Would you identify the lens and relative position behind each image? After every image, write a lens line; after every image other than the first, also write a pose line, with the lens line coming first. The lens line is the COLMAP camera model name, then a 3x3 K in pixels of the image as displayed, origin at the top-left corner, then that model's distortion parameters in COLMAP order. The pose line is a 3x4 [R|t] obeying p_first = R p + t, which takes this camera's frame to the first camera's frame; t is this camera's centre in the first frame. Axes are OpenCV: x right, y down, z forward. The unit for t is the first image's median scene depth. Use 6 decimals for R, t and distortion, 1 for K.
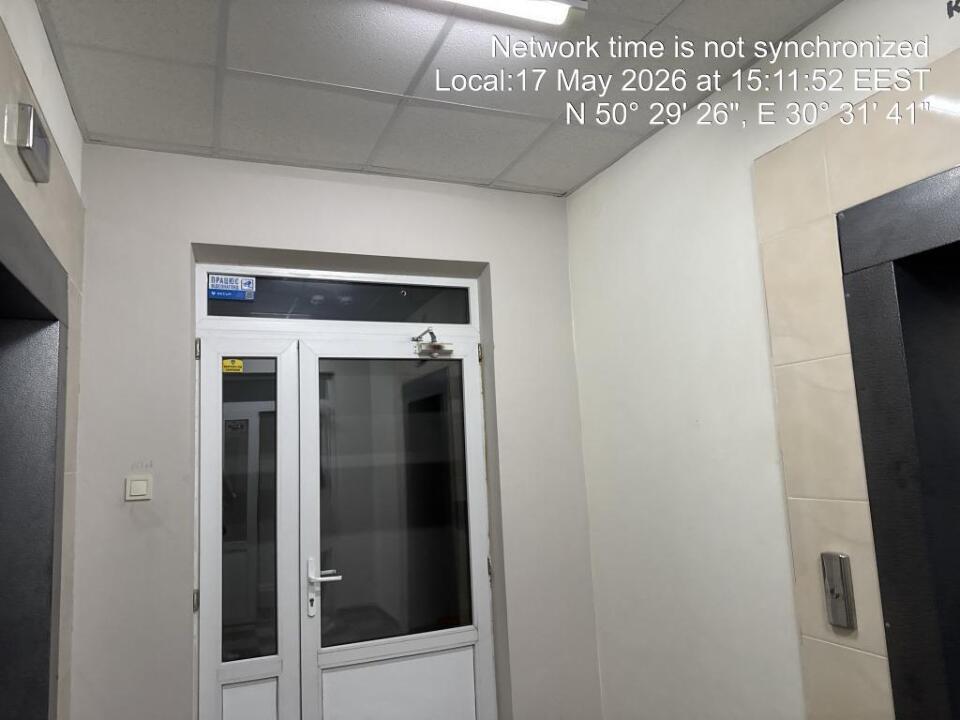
lens RADIAL K [[675.7, 0, 478.3], [0, 675.7, 356.4], [0, 0, 1]] dist [0.004906, -0.000393]
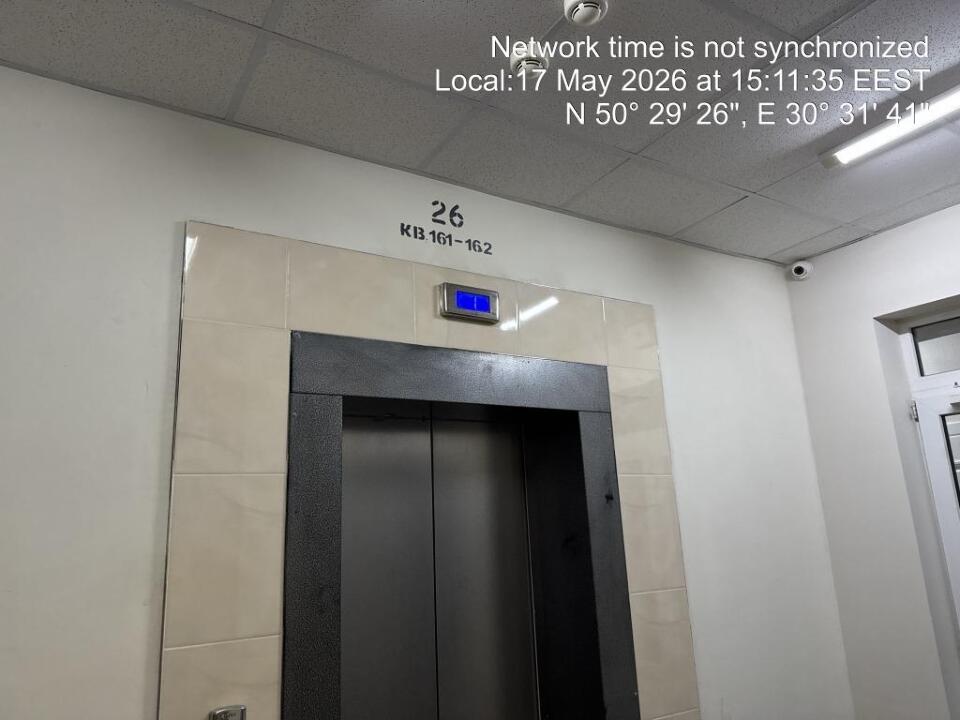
lens RADIAL K [[675.7, 0, 478.3], [0, 675.7, 356.4], [0, 0, 1]] dist [0.004906, -0.000393]
pose [[-0.158249, 0.298875, 0.941080, -0.288776], [-0.079481, 0.946141, -0.313848, 0.076006], [-0.984195, -0.124464, -0.125971, 0.555936]]
